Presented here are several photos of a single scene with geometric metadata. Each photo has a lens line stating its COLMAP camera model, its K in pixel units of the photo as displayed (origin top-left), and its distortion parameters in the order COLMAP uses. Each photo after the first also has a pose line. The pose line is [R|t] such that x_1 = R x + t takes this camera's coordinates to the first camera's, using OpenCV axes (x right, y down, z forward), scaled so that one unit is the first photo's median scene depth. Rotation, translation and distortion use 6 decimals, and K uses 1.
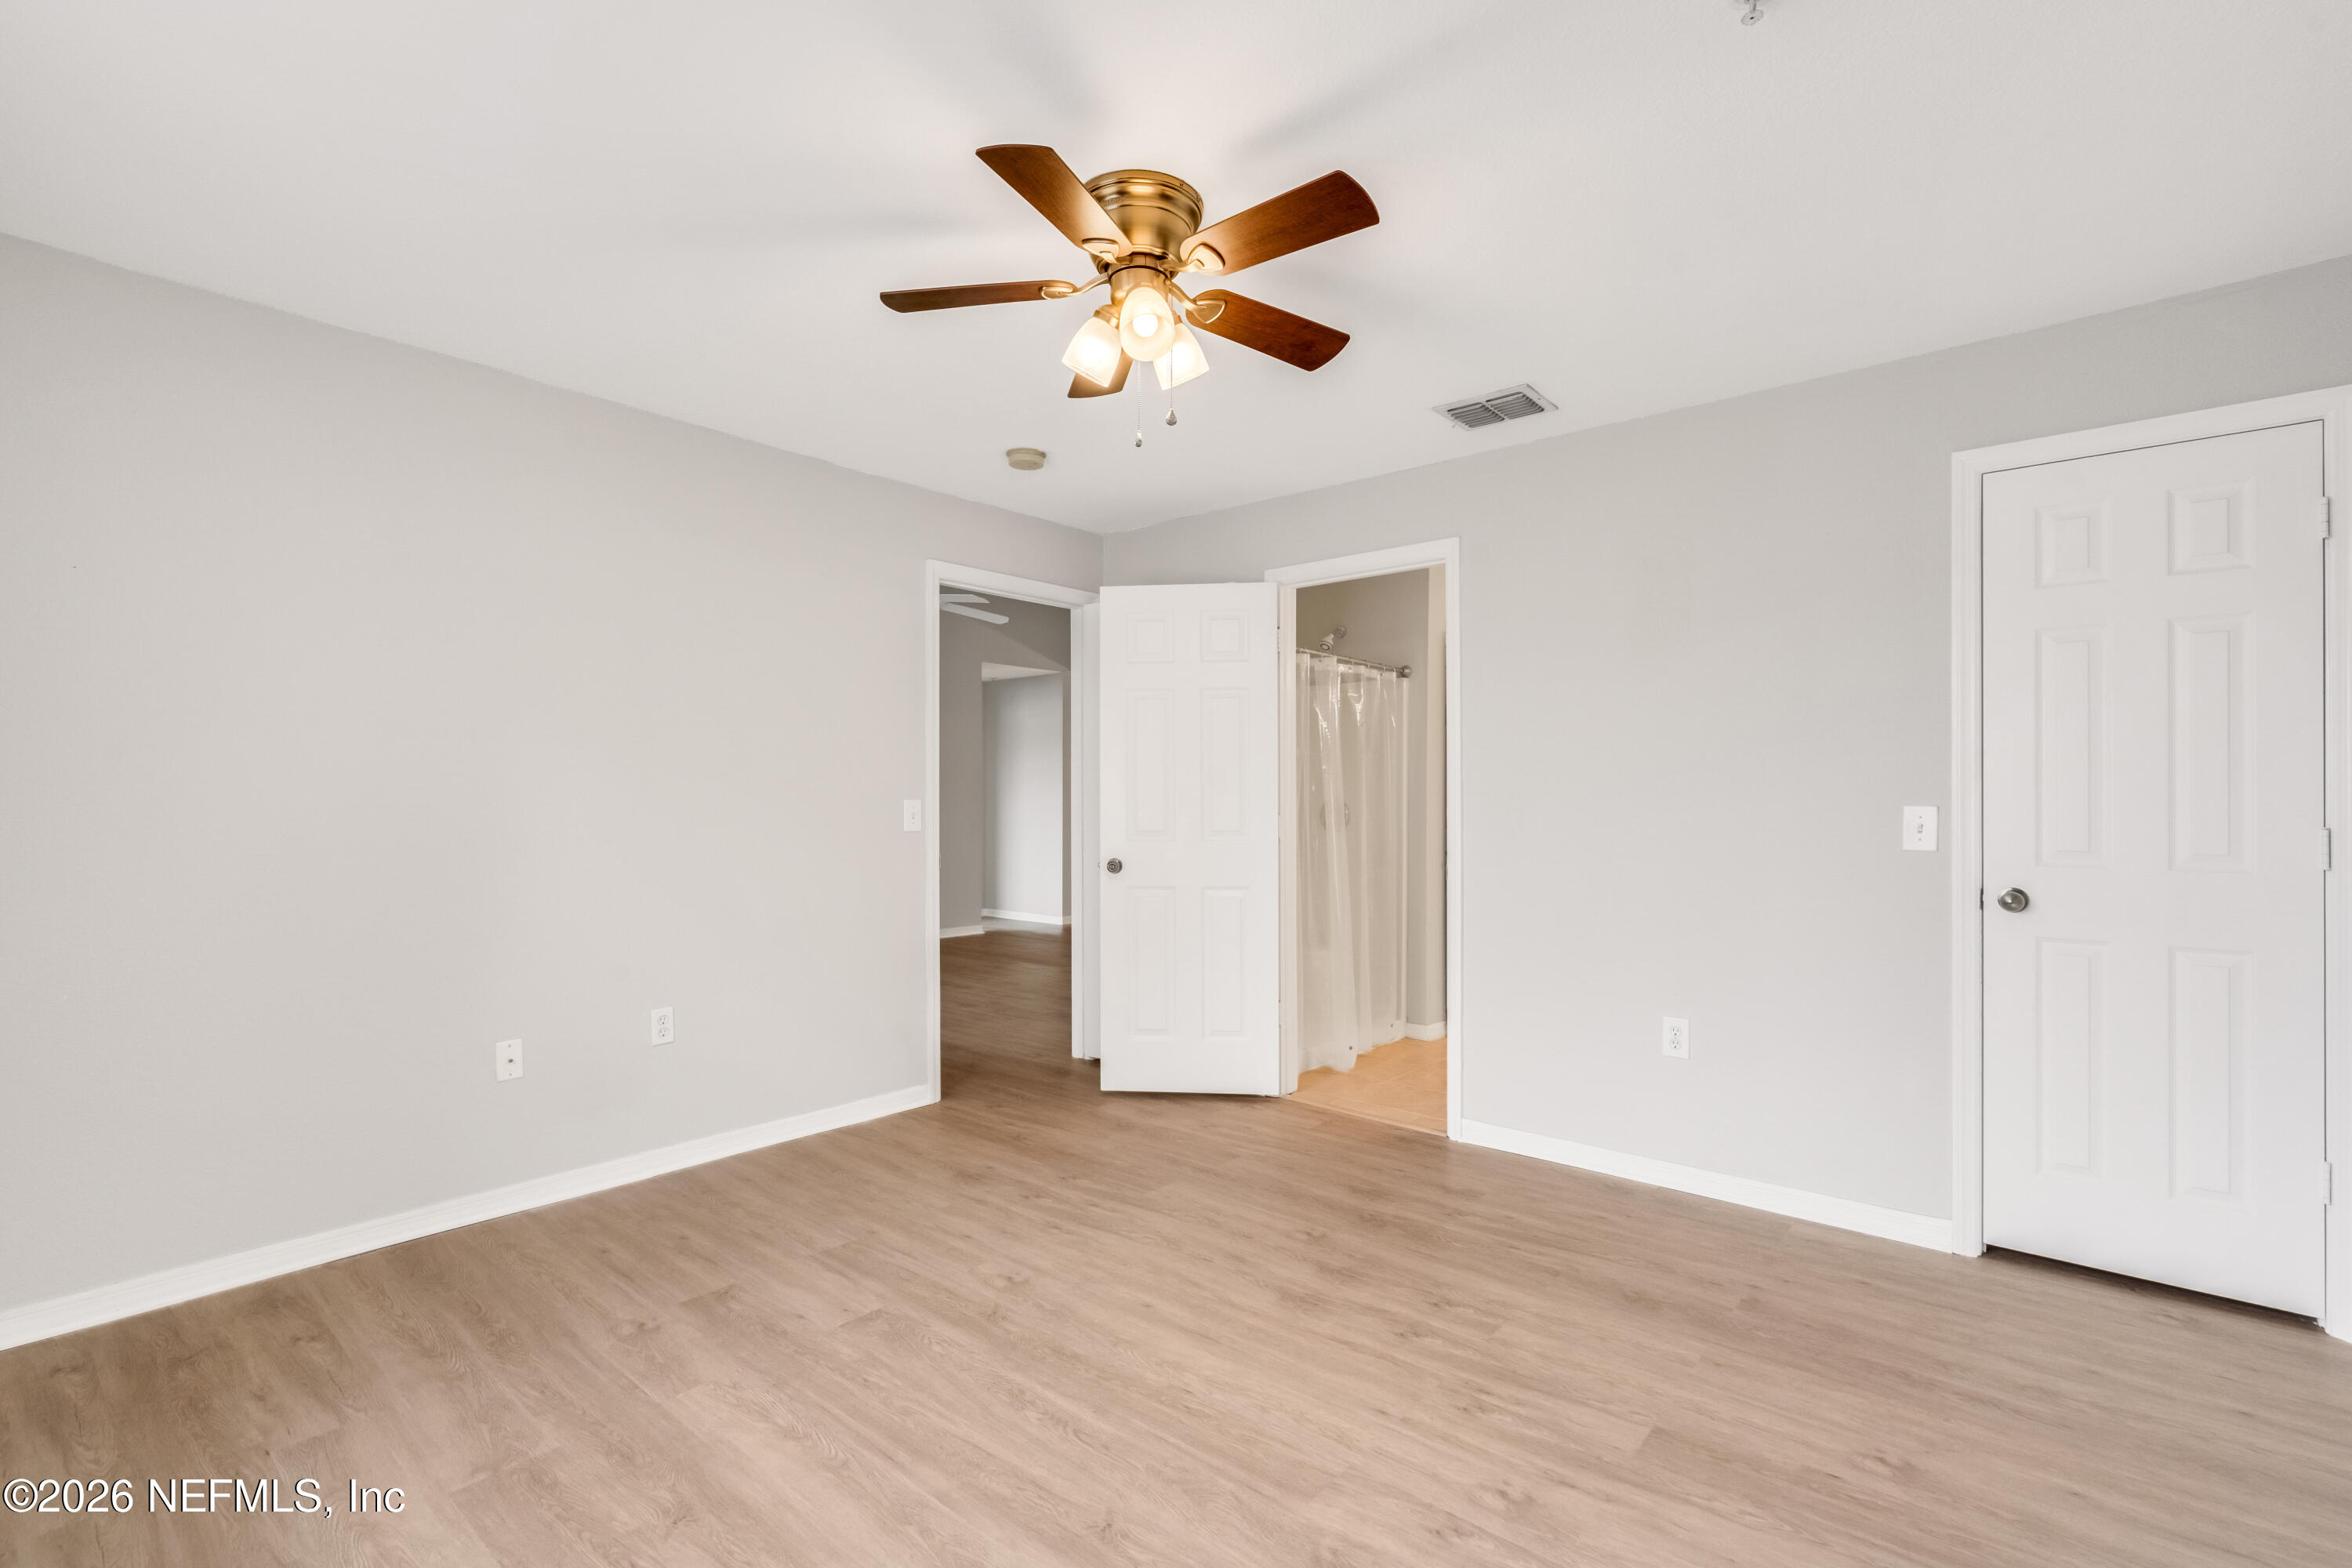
lens RADIAL K [[1055.4, 0, 1178.6], [0, 1055.4, 792.5], [0, 0, 1]] dist [-0.009564, 0.000102]
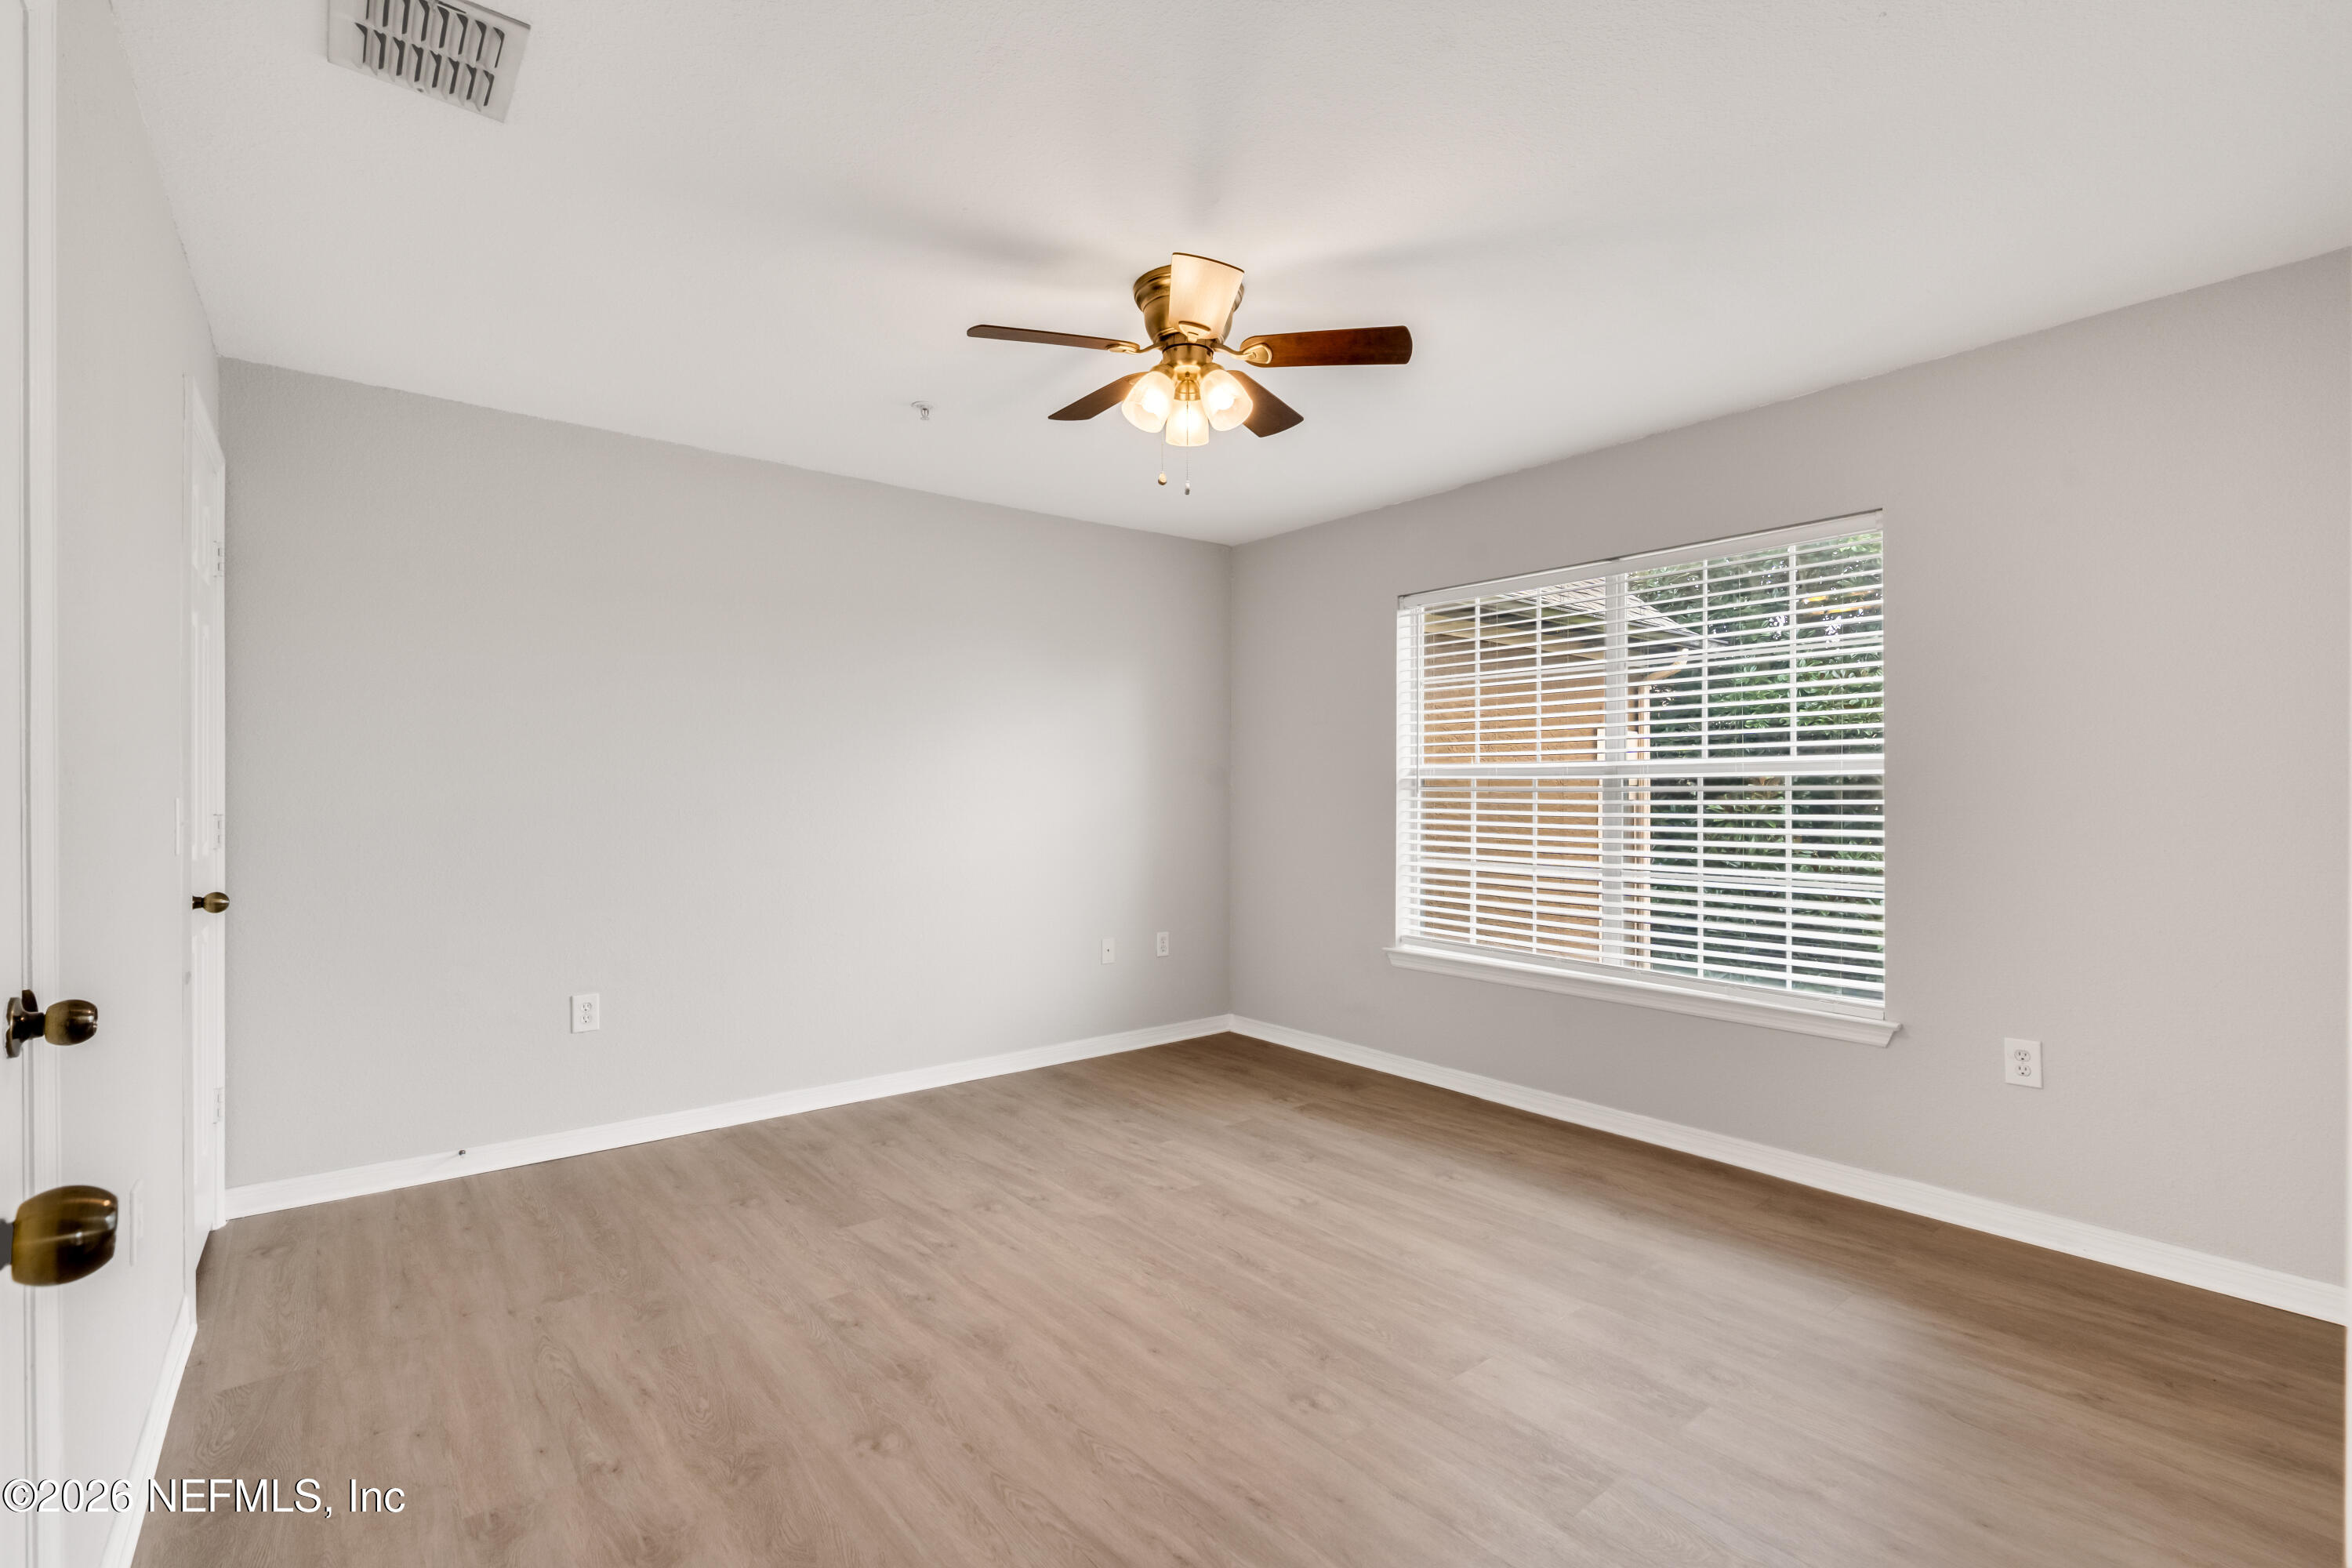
lens RADIAL K [[1055.4, 0, 1170.2], [0, 1055.4, 786.7], [0, 0, 1]] dist [-0.009564, 0.000102]
pose [[-0.981454, 0.000134, 0.191700, -0.222405], [-0.003129, 0.999855, -0.016721, 0.017281], [-0.191675, -0.017010, -0.981311, 1.946557]]
